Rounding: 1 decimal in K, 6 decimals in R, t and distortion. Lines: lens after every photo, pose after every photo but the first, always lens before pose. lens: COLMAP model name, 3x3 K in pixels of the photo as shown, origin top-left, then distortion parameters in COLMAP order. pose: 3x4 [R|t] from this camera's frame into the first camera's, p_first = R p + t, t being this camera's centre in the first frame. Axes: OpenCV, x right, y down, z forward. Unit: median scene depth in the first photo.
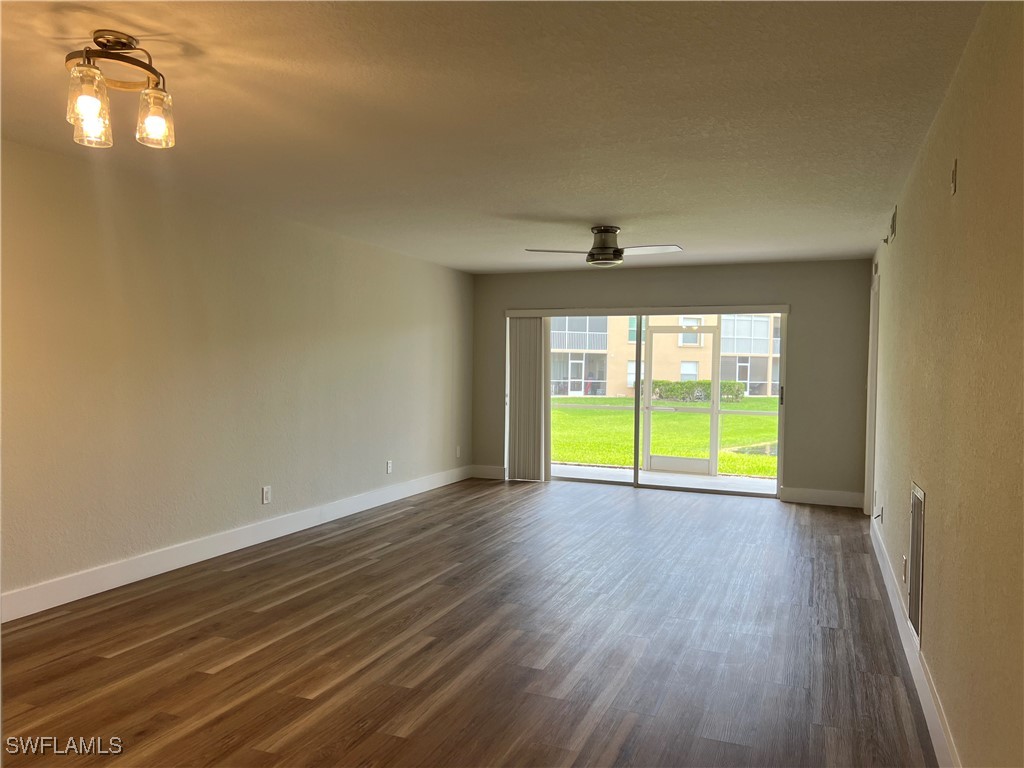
lens RADIAL K [[756.5, 0, 511.9], [0, 756.5, 399.3], [0, 0, 1]] dist [0.059613, -0.064768]
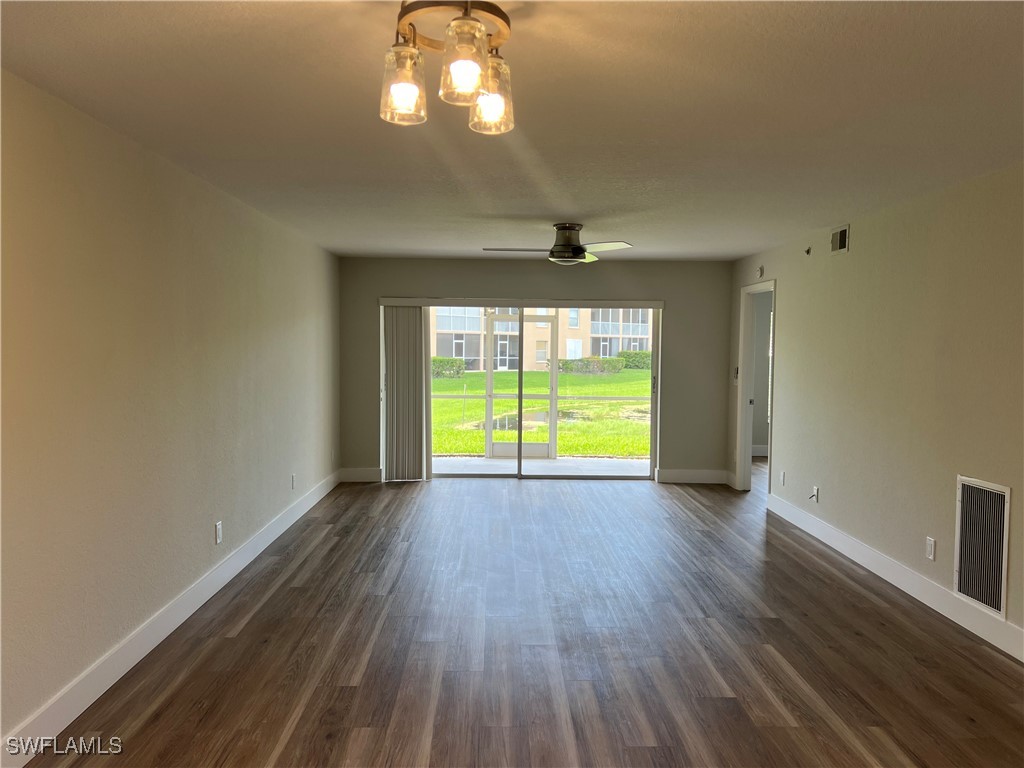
lens RADIAL K [[756.5, 0, 511.5], [0, 756.5, 391.6], [0, 0, 1]] dist [0.059613, -0.064768]
pose [[0.919239, -0.031378, 0.392448, -0.235513], [0.022032, 0.999357, 0.028296, -0.027841], [-0.393083, -0.017364, 0.919339, 0.086783]]
